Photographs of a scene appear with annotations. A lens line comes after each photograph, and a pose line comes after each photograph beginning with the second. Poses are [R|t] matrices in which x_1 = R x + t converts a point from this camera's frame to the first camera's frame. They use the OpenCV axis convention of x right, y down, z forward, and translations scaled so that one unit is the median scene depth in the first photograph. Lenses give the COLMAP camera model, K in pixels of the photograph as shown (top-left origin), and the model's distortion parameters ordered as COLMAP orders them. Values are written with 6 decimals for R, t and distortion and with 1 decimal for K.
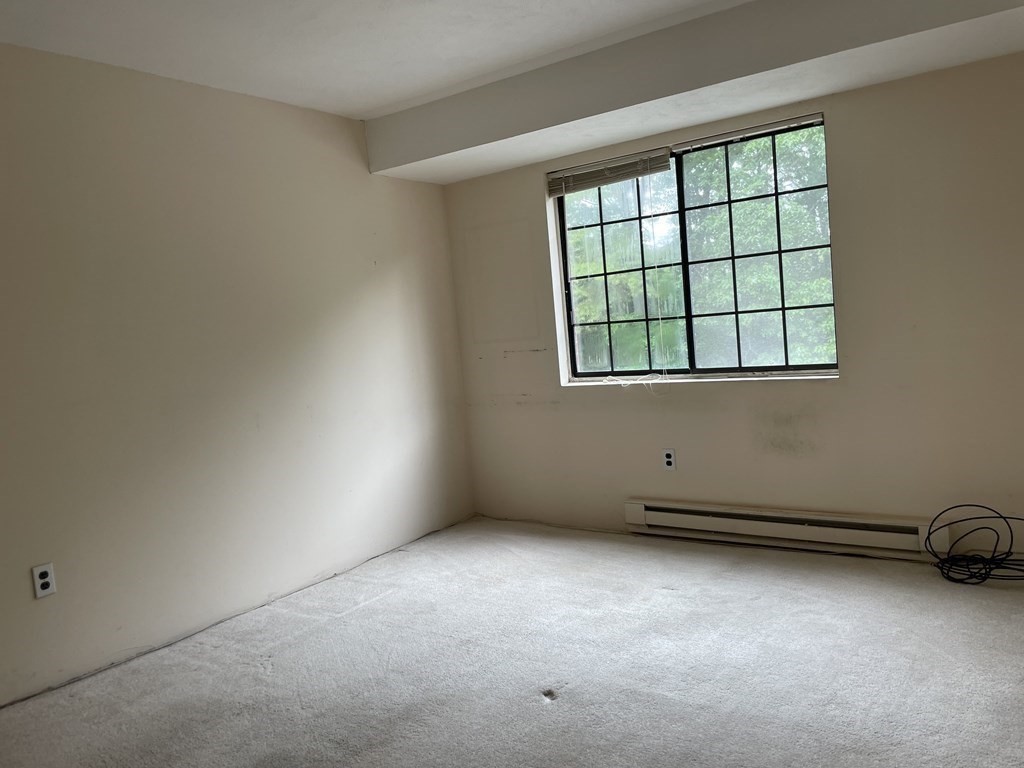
lens RADIAL K [[777.5, 0, 514.8], [0, 777.5, 381.7], [0, 0, 1]] dist [0.097040, -0.134230]
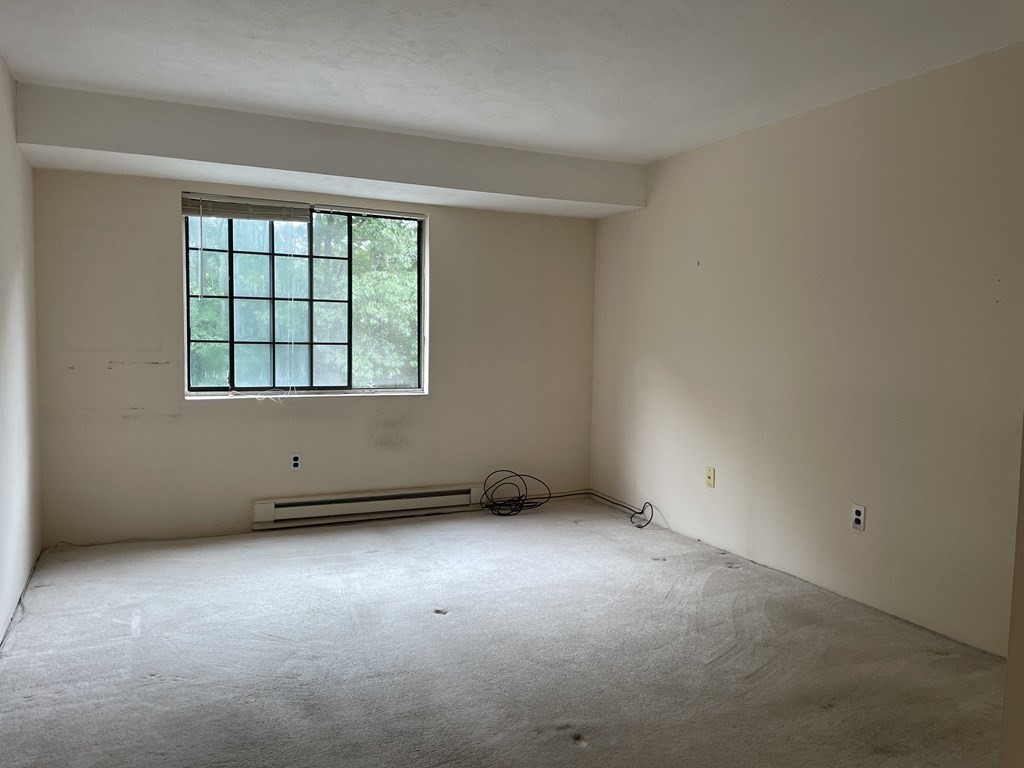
lens RADIAL K [[777.5, 0, 514.8], [0, 777.5, 381.7], [0, 0, 1]] dist [0.097040, -0.134230]
pose [[0.496375, 0.040196, 0.867177, -0.696105], [0.004670, 0.998789, -0.048969, 0.039319], [-0.868096, 0.028357, 0.495586, 0.120814]]
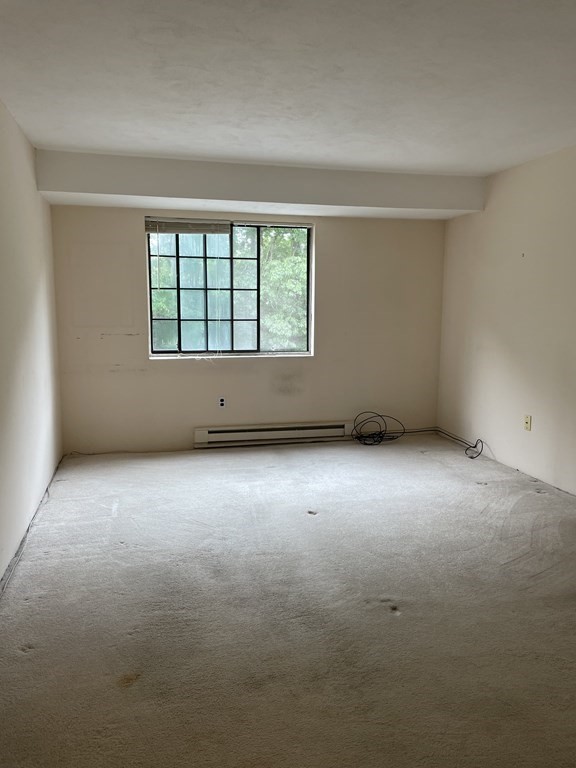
lens RADIAL K [[582.3, 0, 282.8], [0, 582.3, 373.6], [0, 0, 1]] dist [0.096200, -0.139596]
pose [[0.659404, -0.006969, 0.751756, -0.698053], [-0.005566, 0.999884, 0.014152, 0.018217], [-0.751768, -0.013516, 0.659289, 0.057577]]
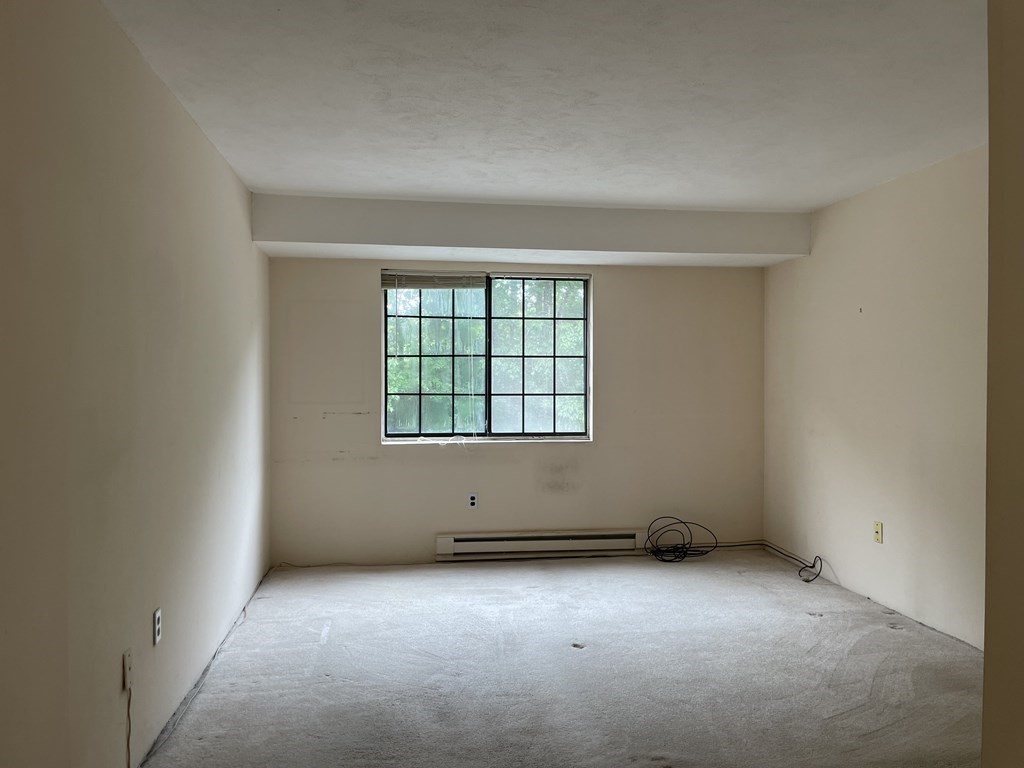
lens RADIAL K [[779.3, 0, 513.7], [0, 779.3, 378.7], [0, 0, 1]] dist [0.084910, -0.112416]
pose [[0.722120, 0.082476, 0.686834, -0.700096], [-0.011945, 0.994206, -0.106827, 0.035068], [-0.691665, 0.068938, 0.718921, -0.014482]]
